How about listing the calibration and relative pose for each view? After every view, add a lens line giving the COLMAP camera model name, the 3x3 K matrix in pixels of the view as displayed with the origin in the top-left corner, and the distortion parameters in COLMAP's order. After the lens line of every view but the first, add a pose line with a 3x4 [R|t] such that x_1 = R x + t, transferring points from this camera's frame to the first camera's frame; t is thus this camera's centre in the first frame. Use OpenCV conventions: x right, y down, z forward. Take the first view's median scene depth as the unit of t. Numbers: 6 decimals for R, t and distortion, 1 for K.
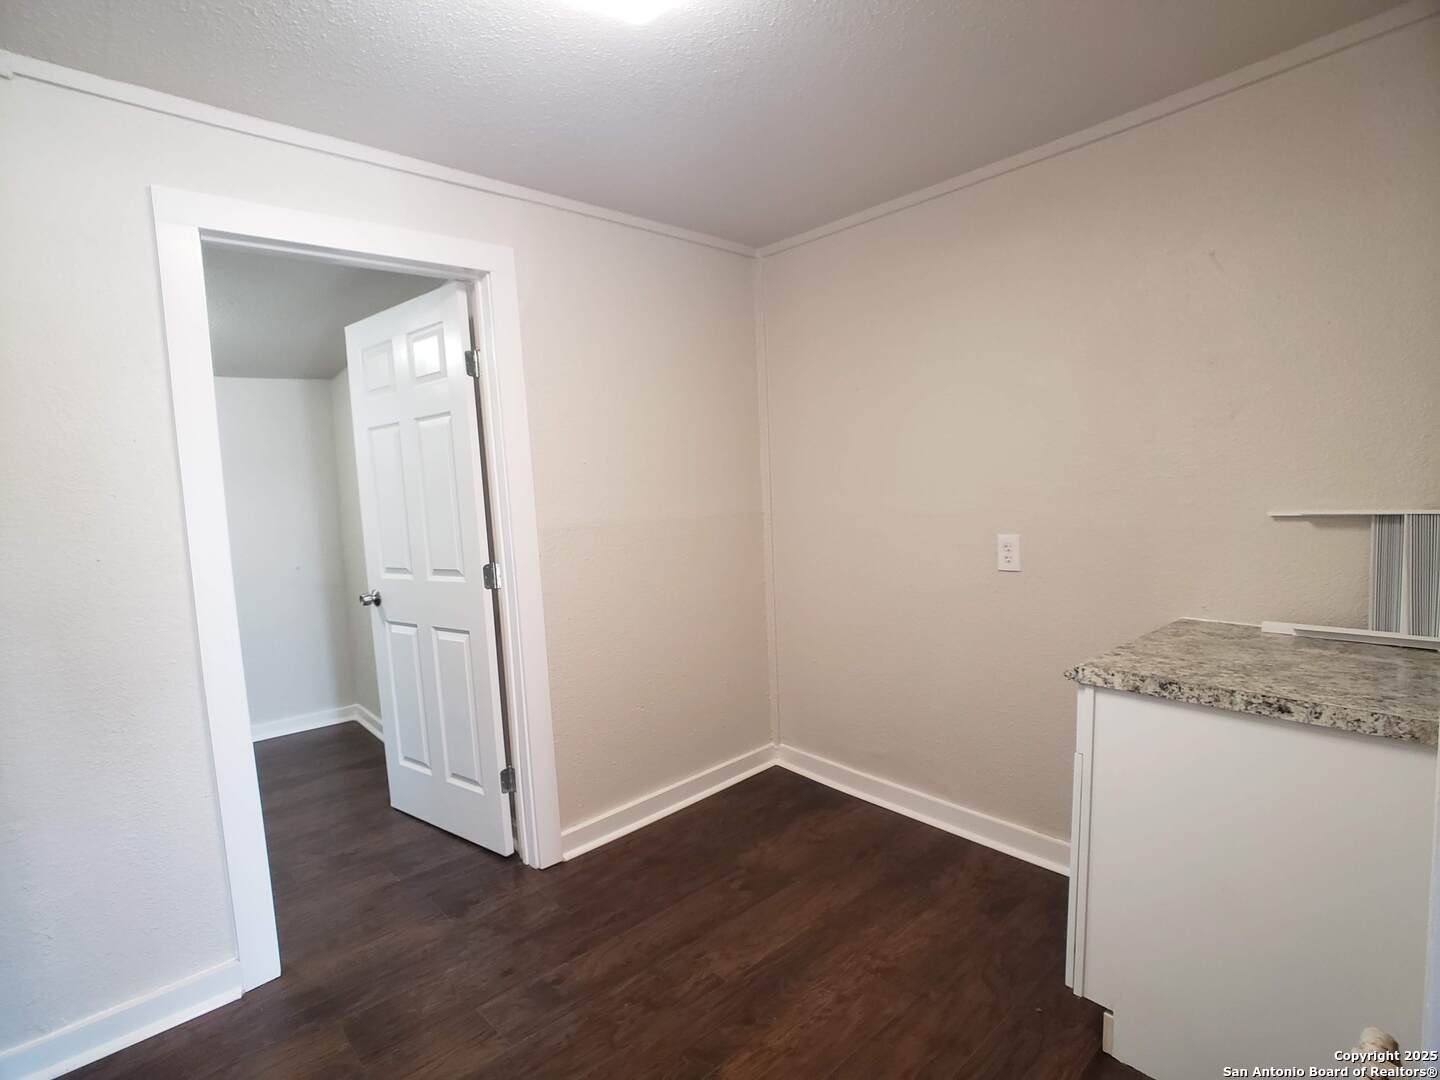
lens RADIAL K [[749.4, 0, 694.1], [0, 749.4, 542.4], [0, 0, 1]] dist [-0.000395, 0.000156]
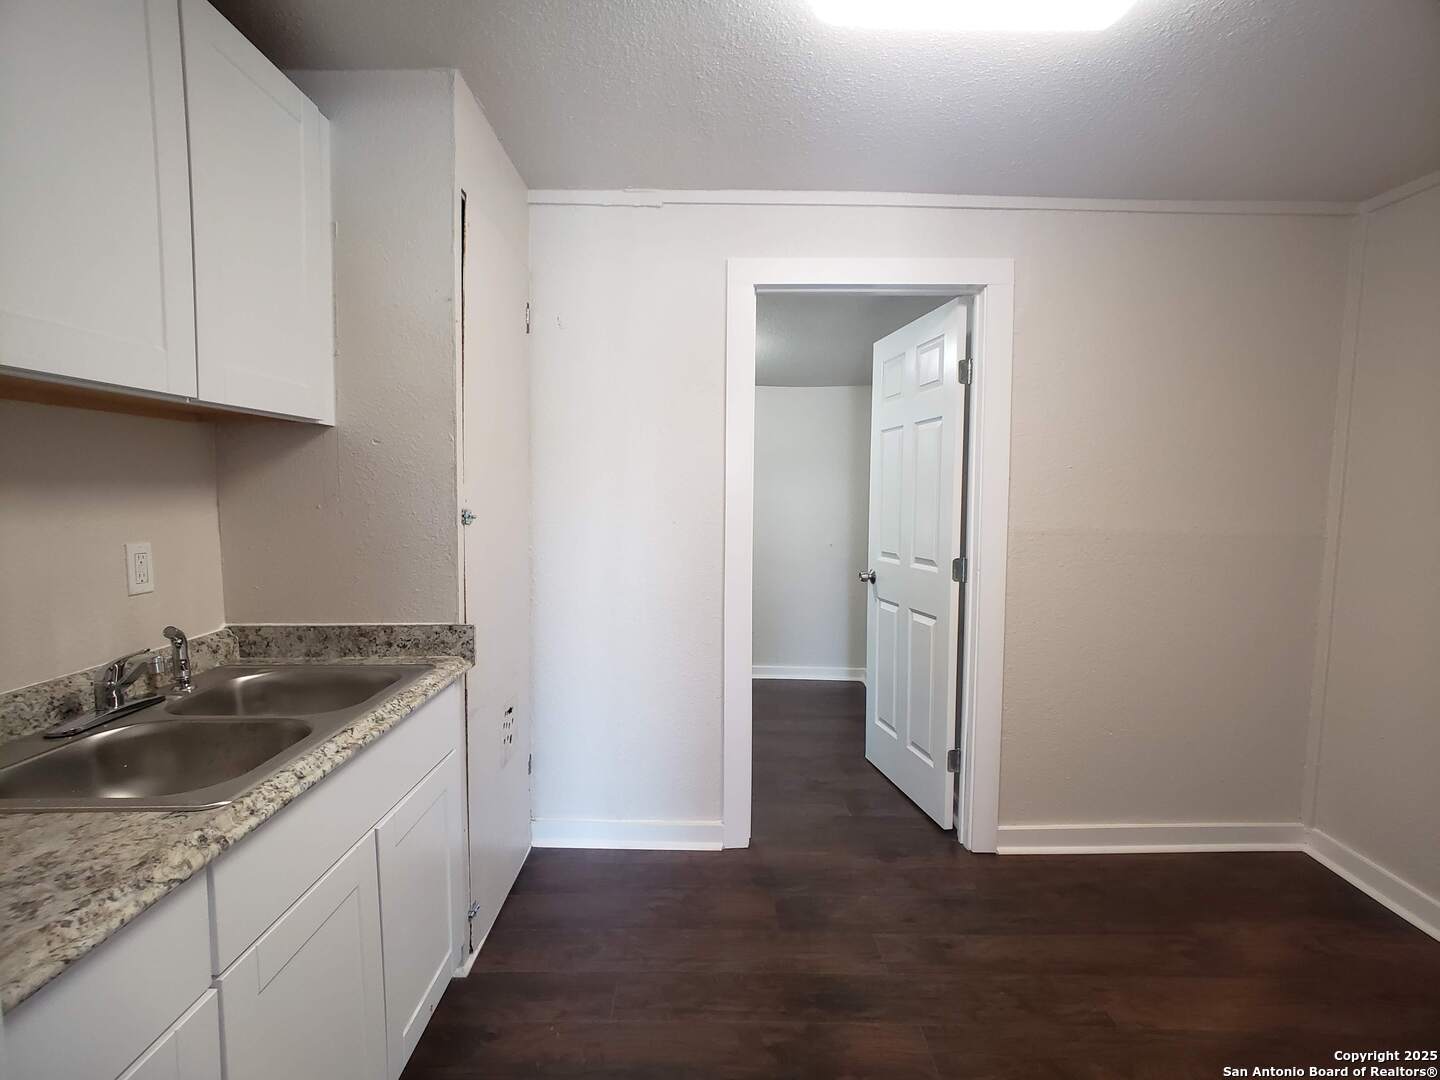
lens RADIAL K [[737.2, 0, 716.5], [0, 737.2, 543.4], [0, 0, 1]] dist [0.027103, 0.000267]
pose [[0.767162, 0.107347, -0.632408, 0.128920], [-0.100928, 0.993818, 0.046259, -0.006292], [0.633464, 0.028340, 0.773253, -0.044431]]
